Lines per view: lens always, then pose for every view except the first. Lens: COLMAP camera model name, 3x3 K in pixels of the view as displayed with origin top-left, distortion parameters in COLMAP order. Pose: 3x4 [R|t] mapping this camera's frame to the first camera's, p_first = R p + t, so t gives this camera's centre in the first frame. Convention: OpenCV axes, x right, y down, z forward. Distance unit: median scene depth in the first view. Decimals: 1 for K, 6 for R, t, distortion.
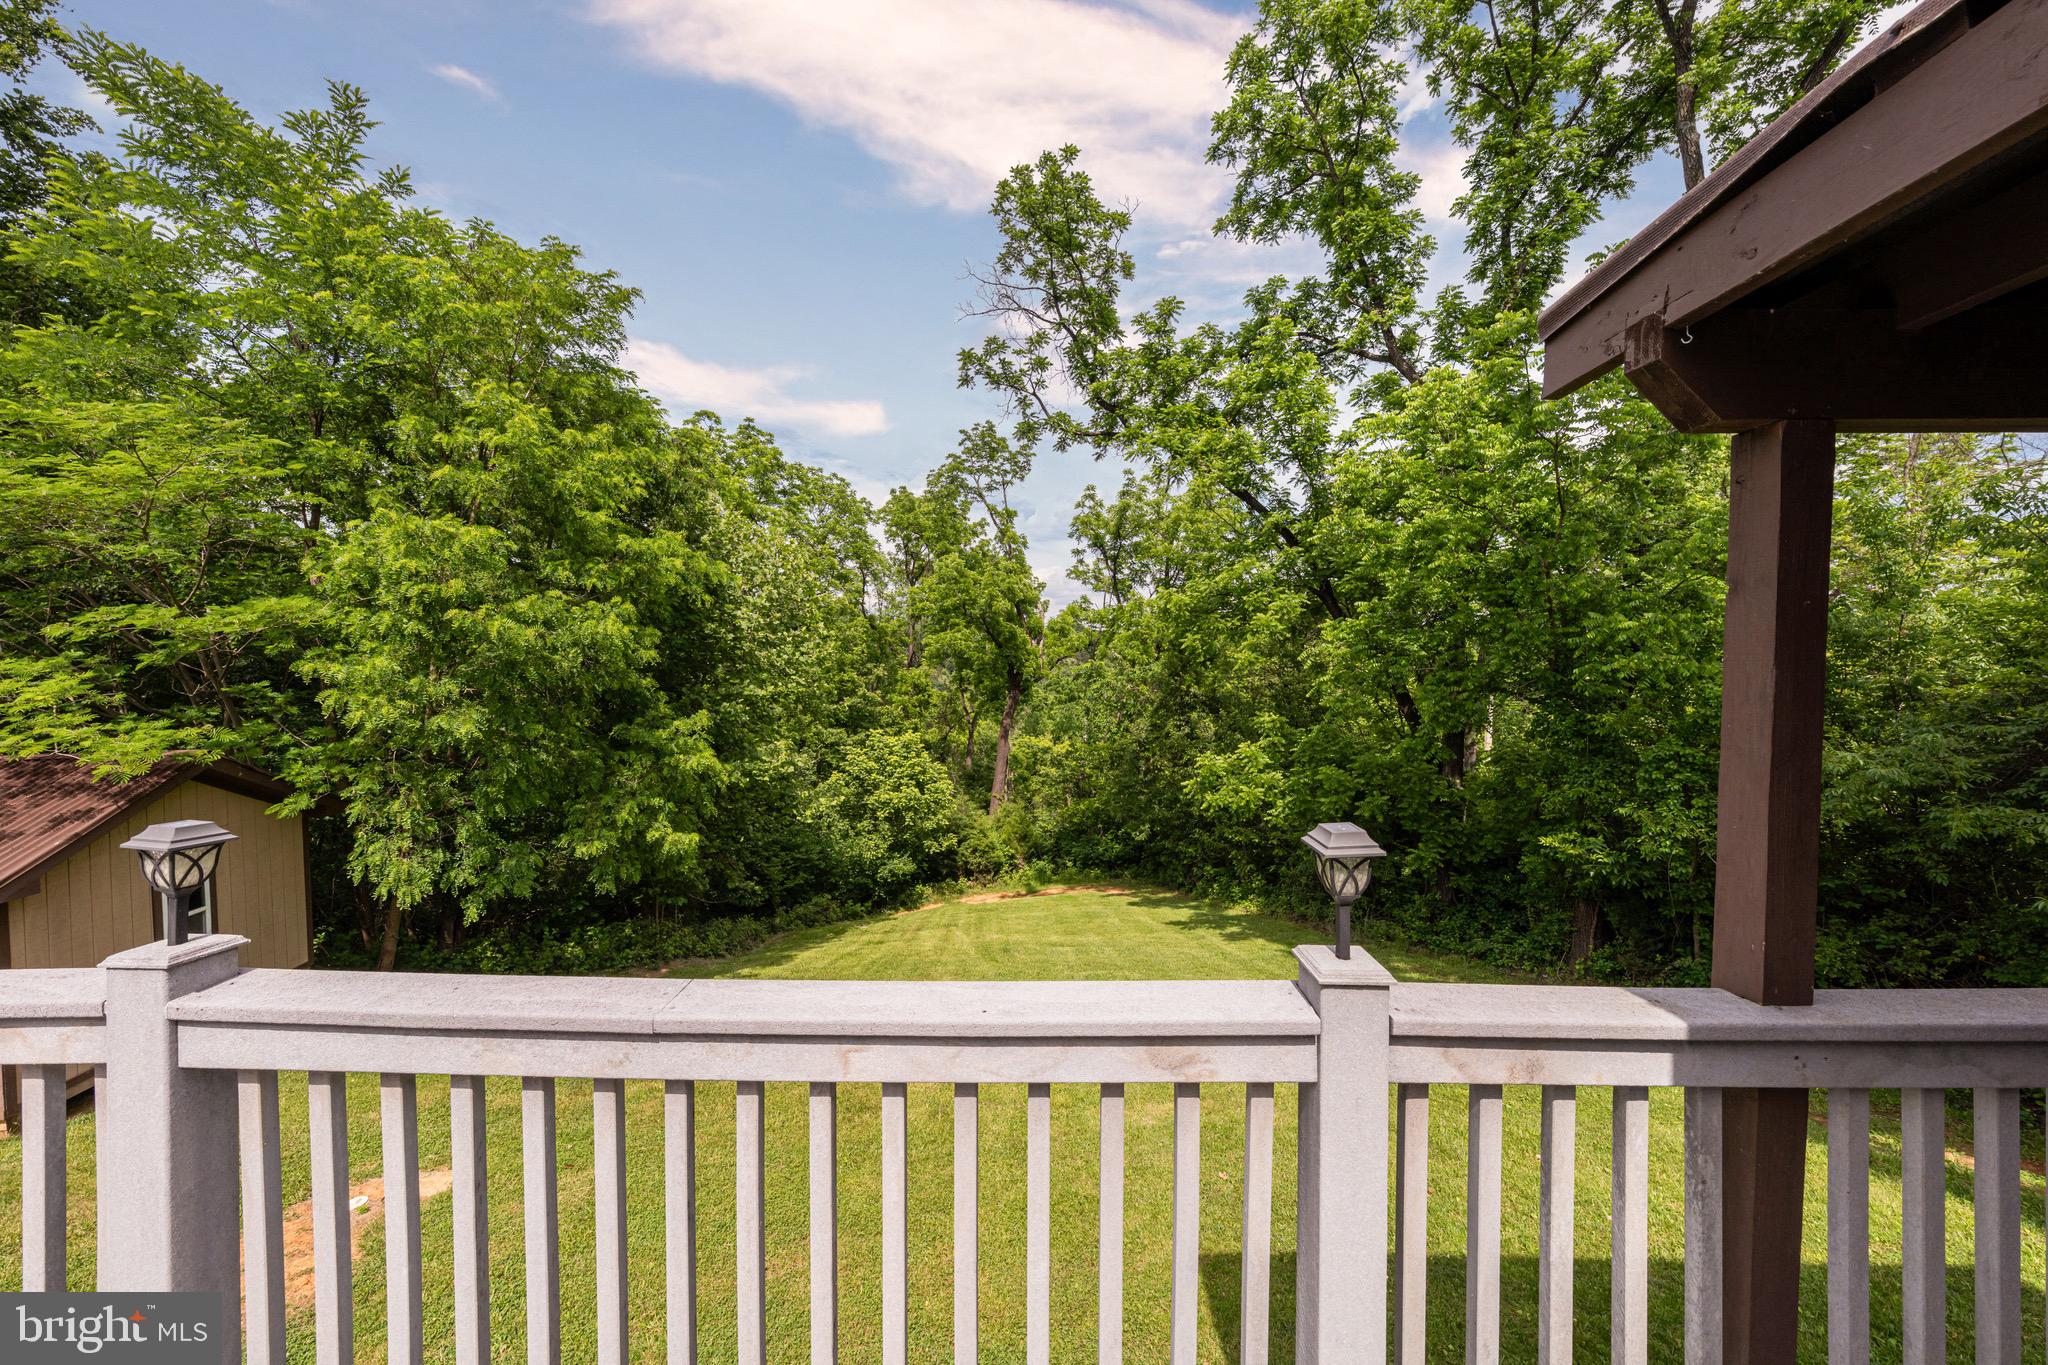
lens RADIAL K [[688.6, 0, 1025.1], [0, 688.6, 684.7], [0, 0, 1]] dist [-0.000198, 0.000019]
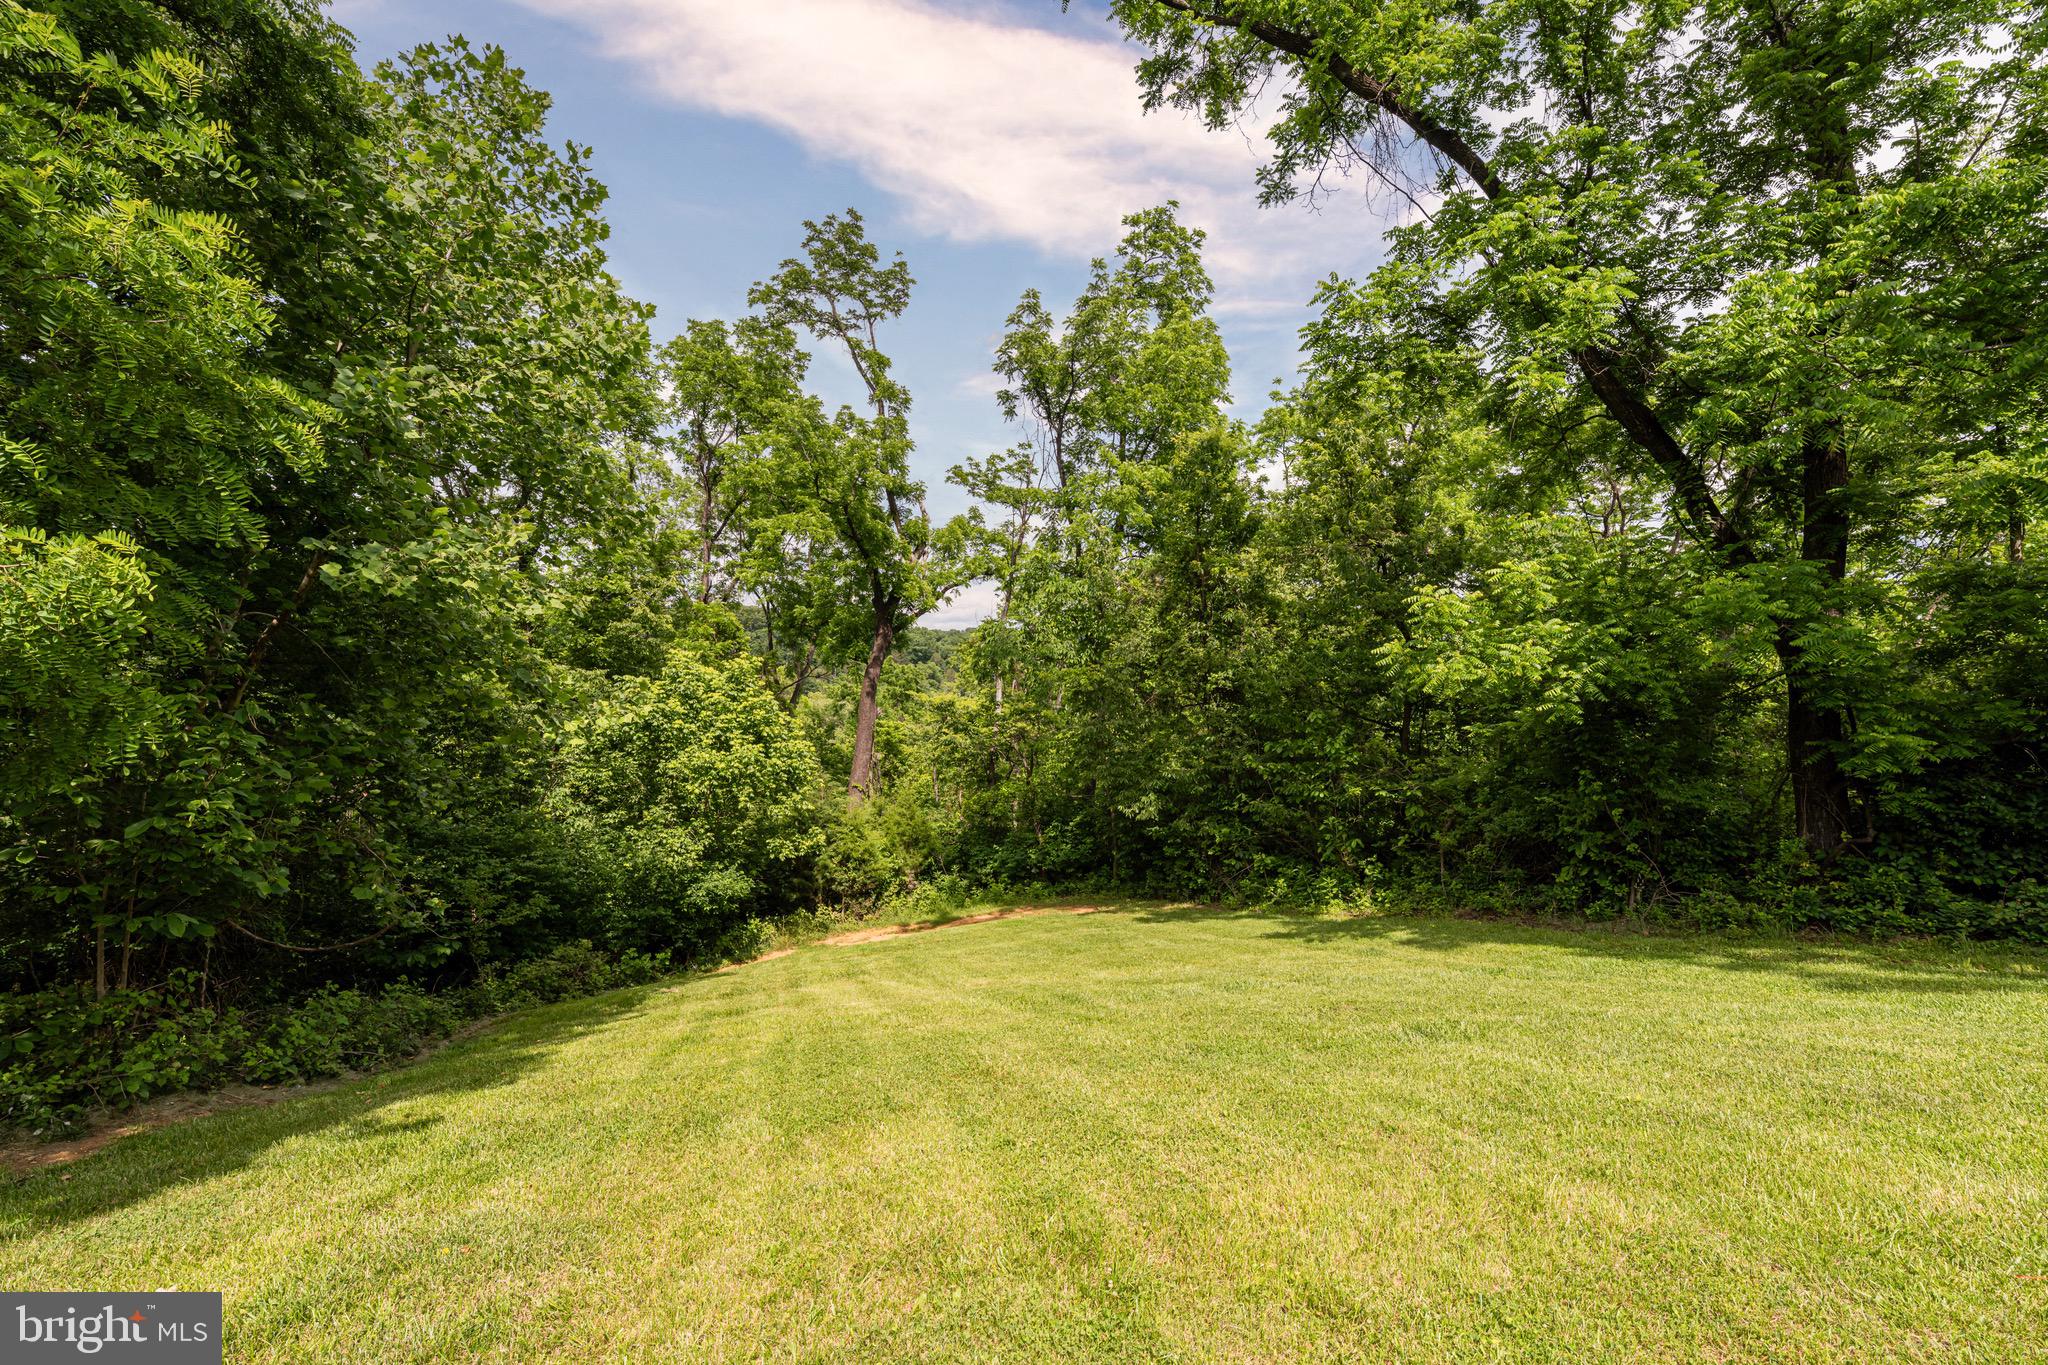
lens RADIAL K [[843.8, 0, 1029.9], [0, 843.8, 683.3], [0, 0, 1]] dist [0.005005, 0.000110]
pose [[0.971205, 0.010830, 0.237998, -0.096537], [-0.007426, 0.999857, -0.015194, 0.098109], [-0.238128, 0.012989, 0.971147, 0.242908]]
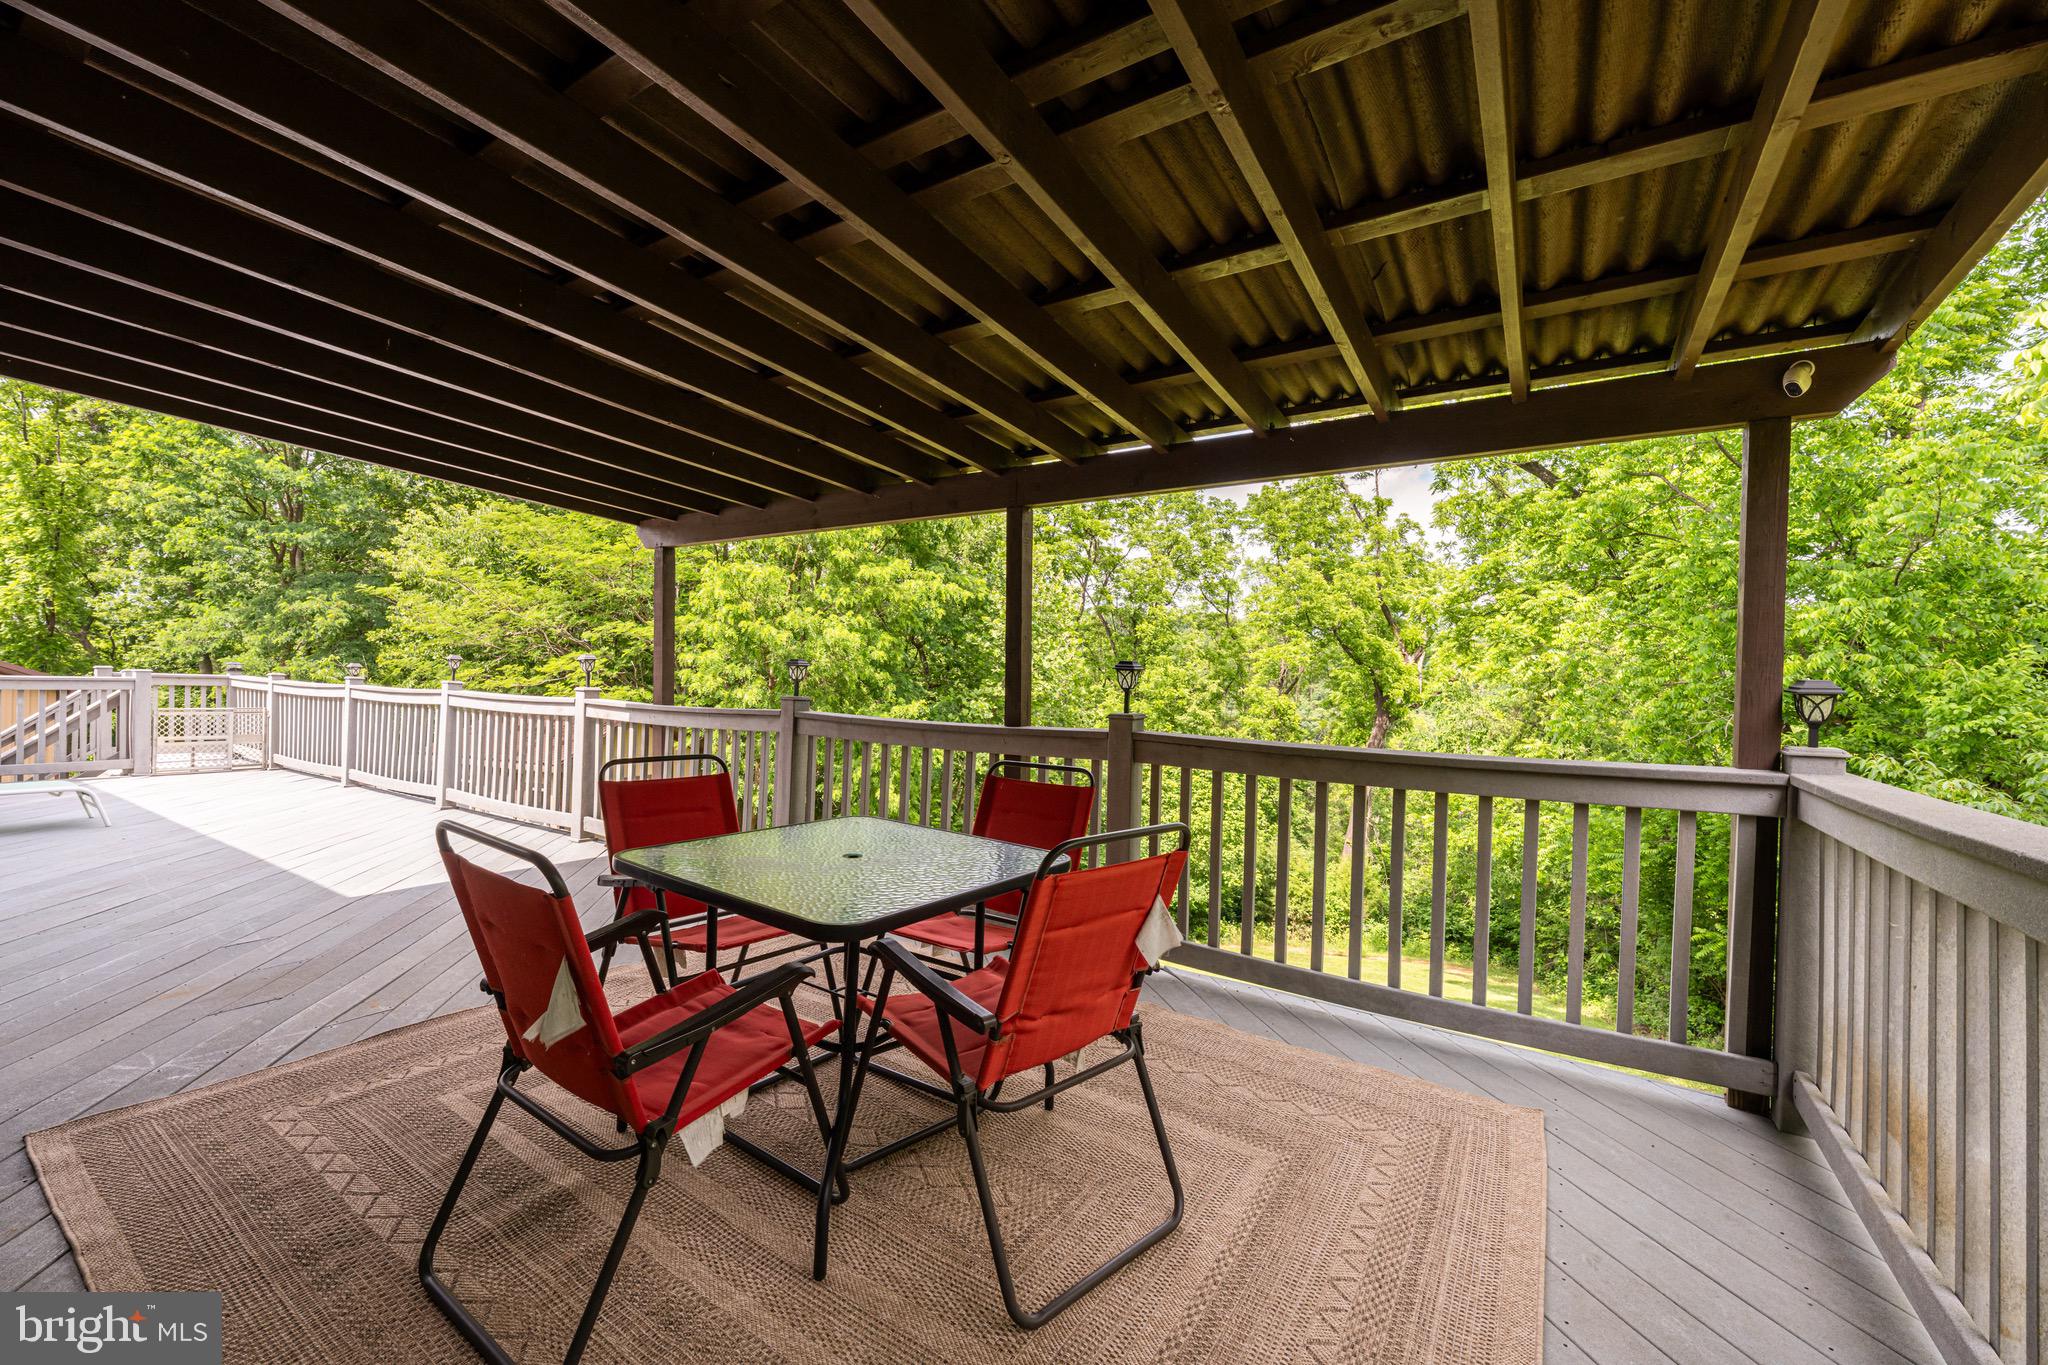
lens RADIAL K [[806.8, 0, 1020.3], [0, 806.8, 687.3], [0, 0, 1]] dist [-0.000325, -0.000002]
pose [[0.845561, 0.028091, -0.533139, 0.177729], [-0.044581, 0.998842, -0.018077, 0.012188], [0.532014, 0.039054, 0.845834, -0.055398]]
